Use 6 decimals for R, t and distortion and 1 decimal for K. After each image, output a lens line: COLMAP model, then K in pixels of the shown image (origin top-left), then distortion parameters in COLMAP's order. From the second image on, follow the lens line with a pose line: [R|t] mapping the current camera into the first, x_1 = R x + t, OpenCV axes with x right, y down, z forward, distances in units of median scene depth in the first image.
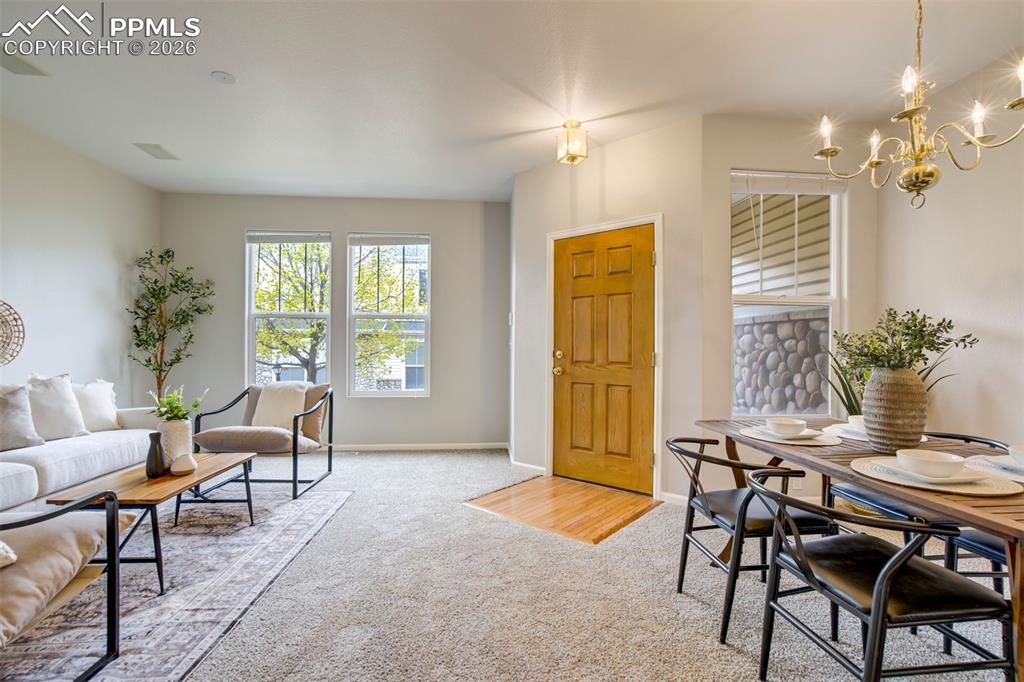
lens RADIAL K [[468.2, 0, 514.8], [0, 468.2, 346.7], [0, 0, 1]] dist [-0.036995, 0.000063]
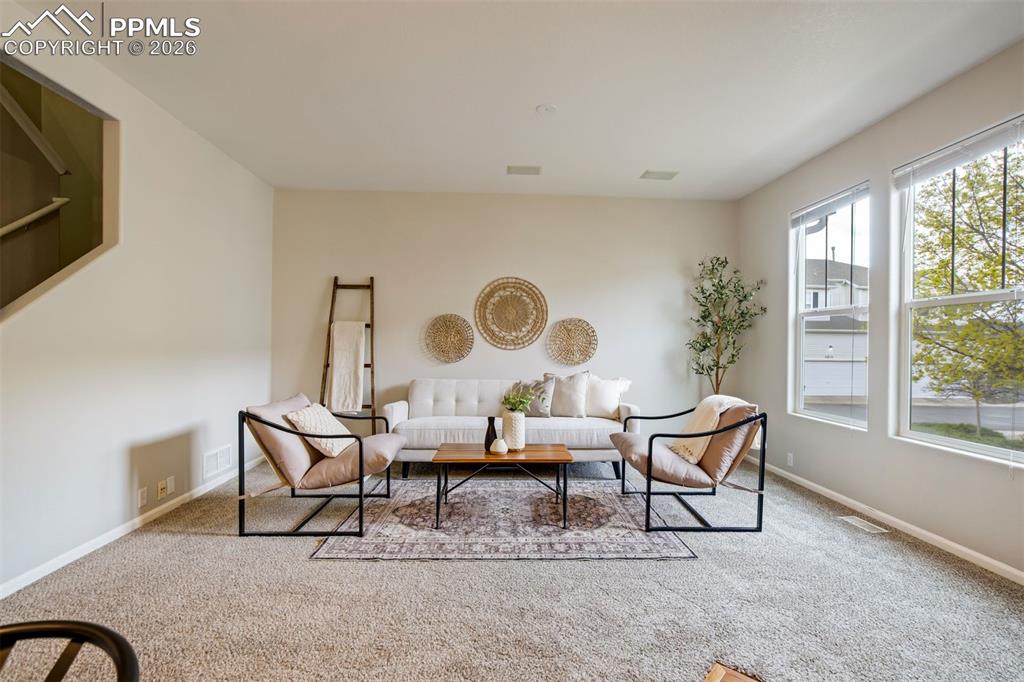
lens RADIAL K [[468.2, 0, 514.8], [0, 468.2, 346.7], [0, 0, 1]] dist [-0.036995, 0.000063]
pose [[-0.036133, 0.001610, -0.999346, 0.380982], [-0.007963, 0.999966, 0.001899, -0.013083], [0.999315, 0.008026, -0.036119, 0.755535]]
